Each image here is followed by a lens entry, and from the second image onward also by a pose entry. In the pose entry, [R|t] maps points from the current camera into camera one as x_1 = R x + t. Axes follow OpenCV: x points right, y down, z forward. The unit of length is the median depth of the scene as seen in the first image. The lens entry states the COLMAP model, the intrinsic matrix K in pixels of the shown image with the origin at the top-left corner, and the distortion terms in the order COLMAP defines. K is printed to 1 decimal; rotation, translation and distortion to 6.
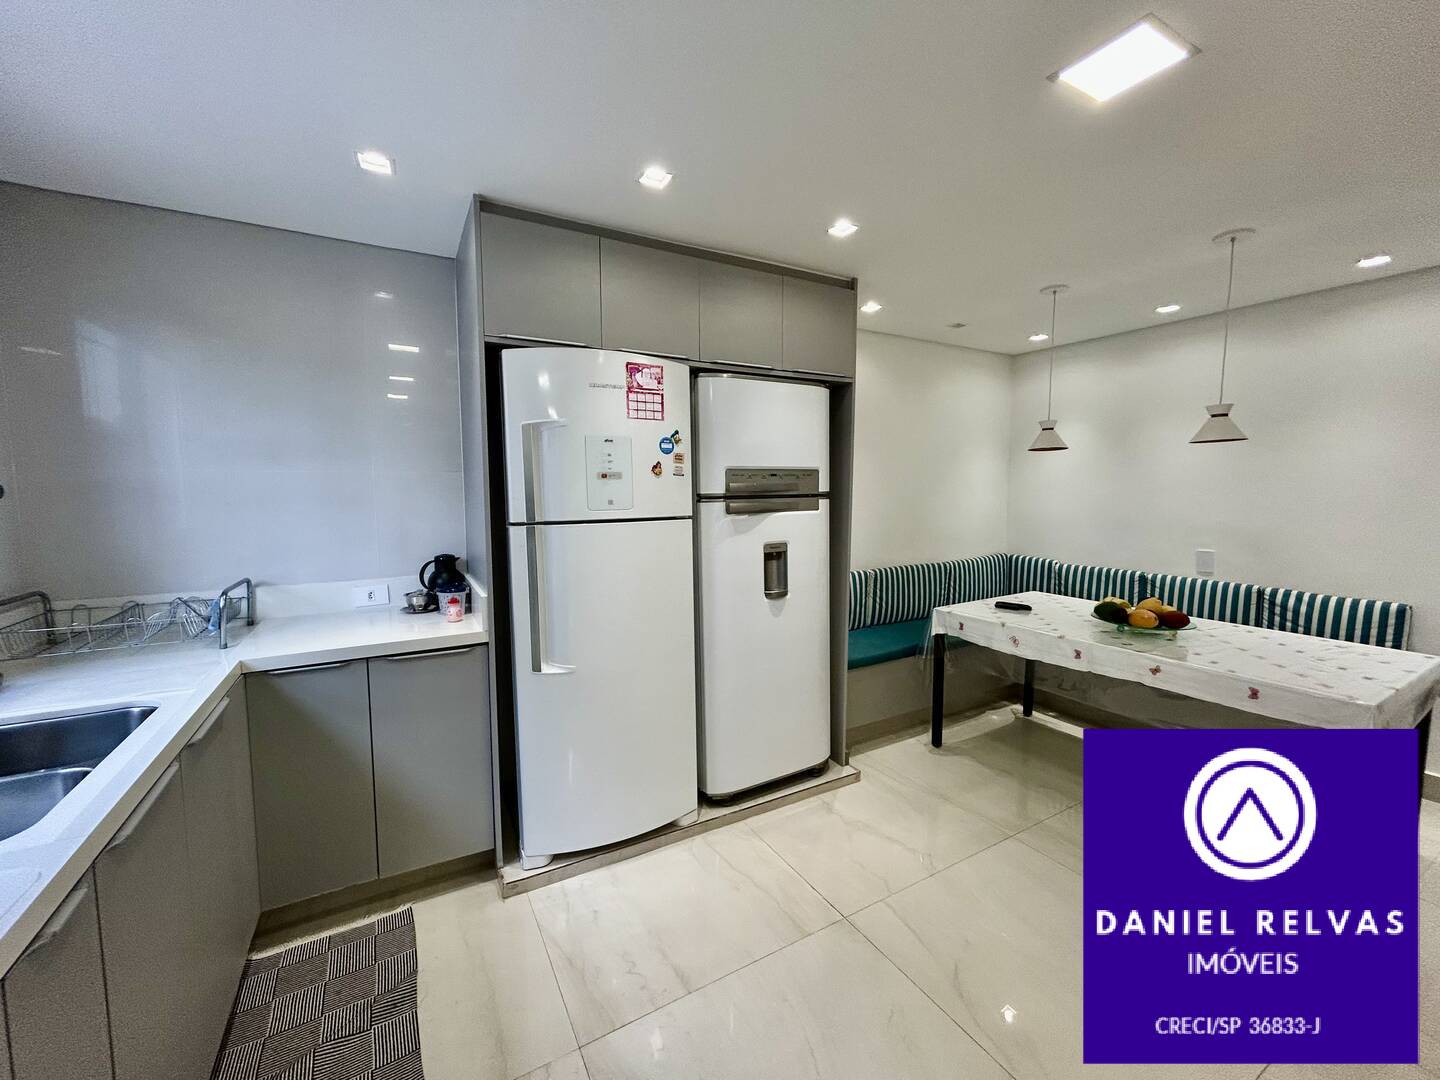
lens RADIAL K [[580.7, 0, 718.4], [0, 580.7, 538.8], [0, 0, 1]] dist [-0.001018, 0.003716]
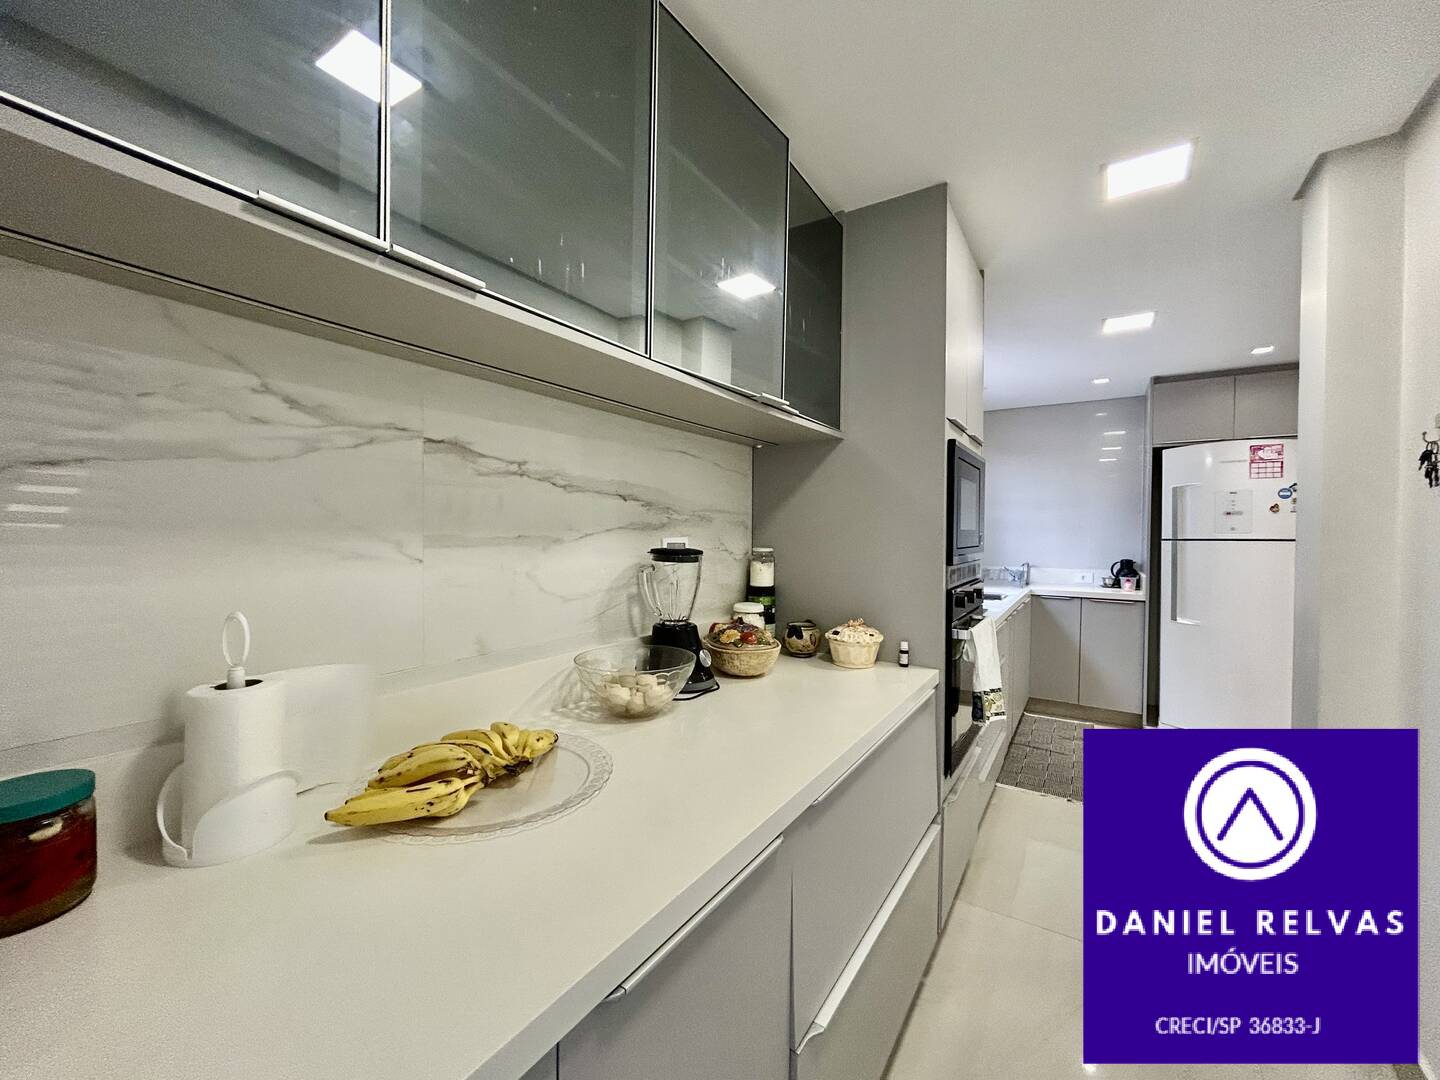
lens RADIAL K [[580.7, 0, 718.4], [0, 580.7, 538.8], [0, 0, 1]] dist [-0.001018, 0.003716]
pose [[0.458944, 0.018275, -0.888277, 0.602127], [-0.090799, 0.995518, -0.026432, 0.140044], [0.883813, 0.092785, 0.458547, -1.047827]]
